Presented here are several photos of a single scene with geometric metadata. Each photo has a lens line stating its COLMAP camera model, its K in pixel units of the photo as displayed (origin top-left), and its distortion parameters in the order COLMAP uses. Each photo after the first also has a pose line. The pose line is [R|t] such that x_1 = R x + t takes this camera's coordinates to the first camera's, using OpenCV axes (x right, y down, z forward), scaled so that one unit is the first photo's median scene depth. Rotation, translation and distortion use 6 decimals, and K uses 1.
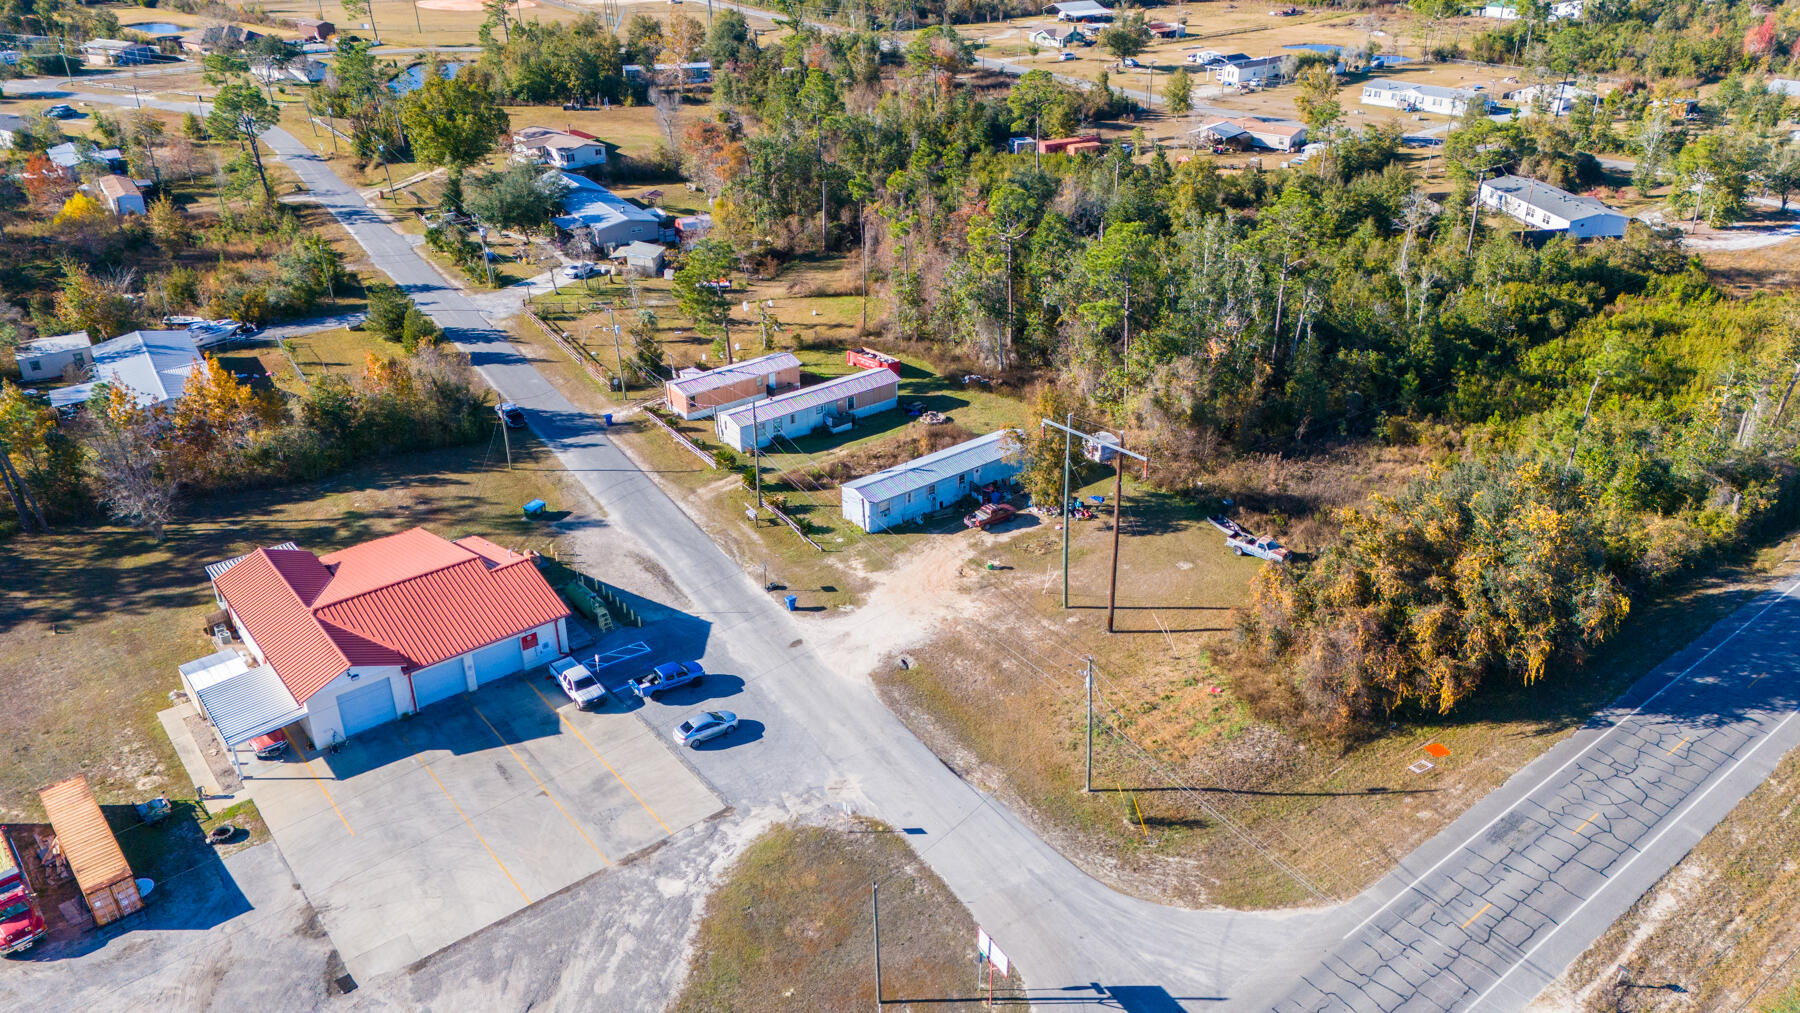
lens RADIAL K [[1306.5, 0, 904.0], [0, 1306.5, 507.9], [0, 0, 1]] dist [0.068559, -0.062806]
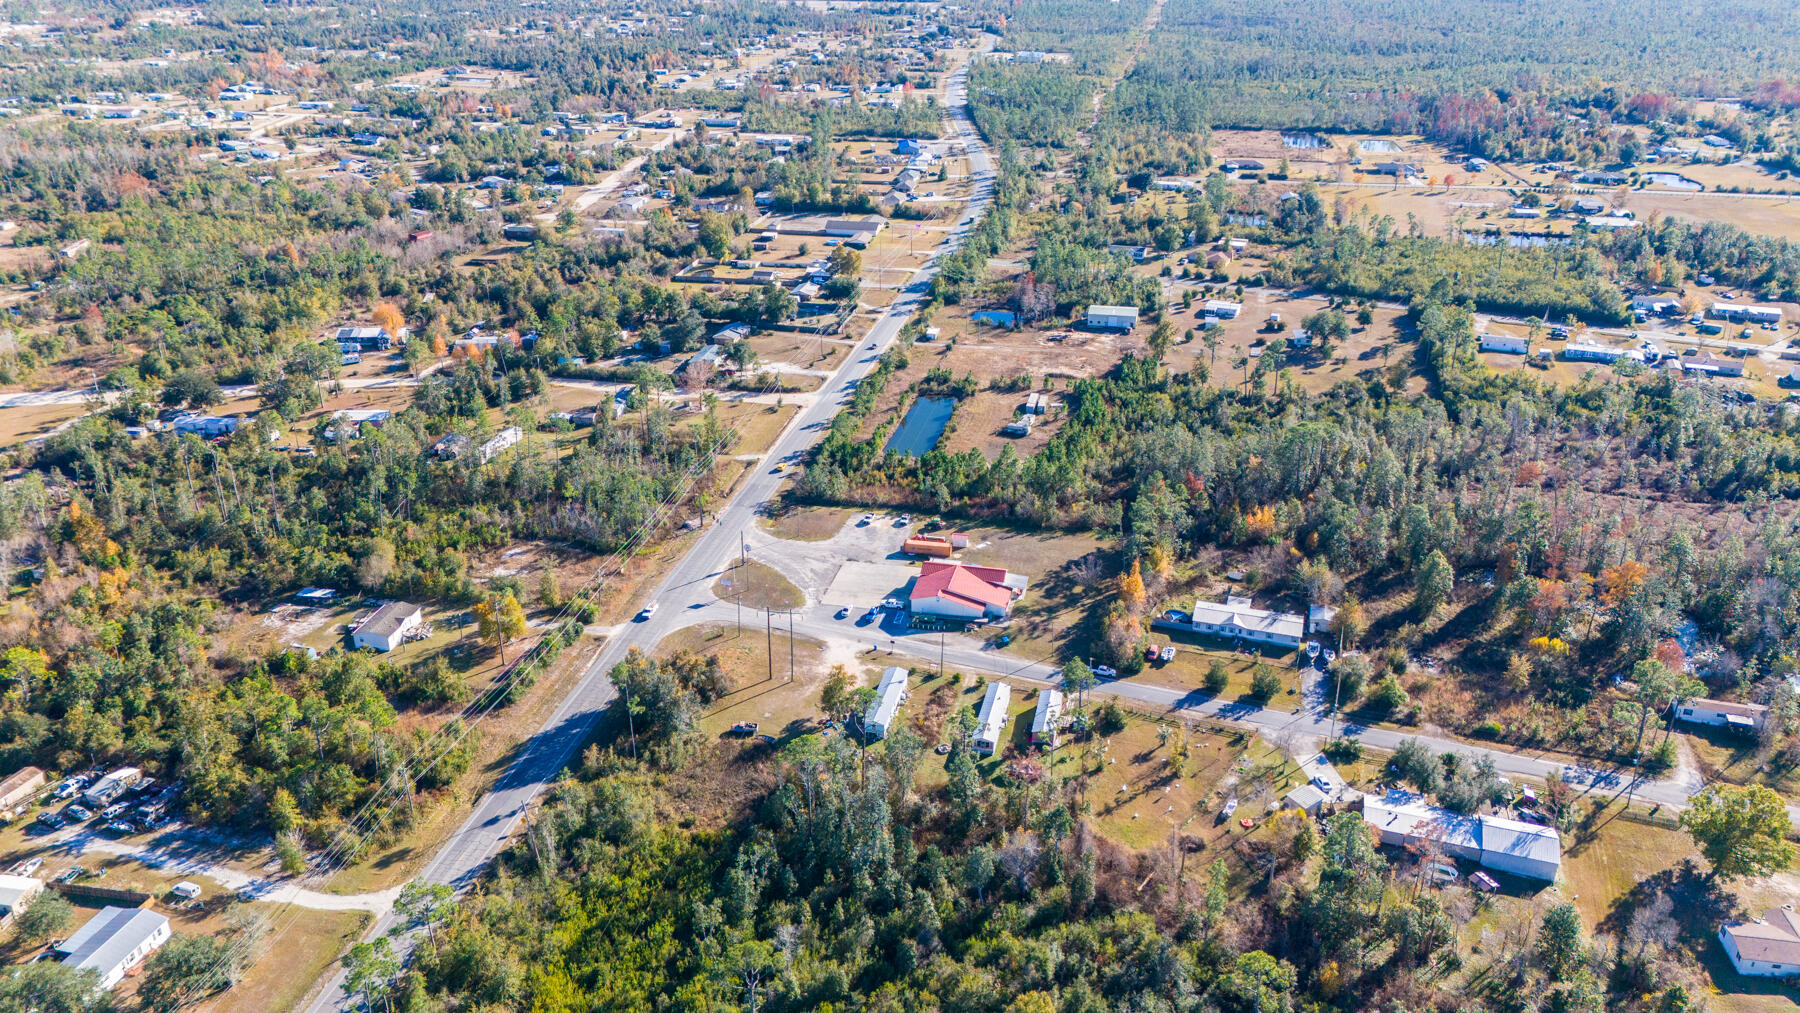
lens RADIAL K [[1306.5, 0, 903.0], [0, 1306.5, 490.1], [0, 0, 1]] dist [0.068559, -0.062806]
pose [[-0.780769, 0.252996, -0.571308, 1.118493], [-0.289737, 0.663508, 0.689790, -1.699980], [0.553582, 0.704095, -0.444744, 1.664462]]
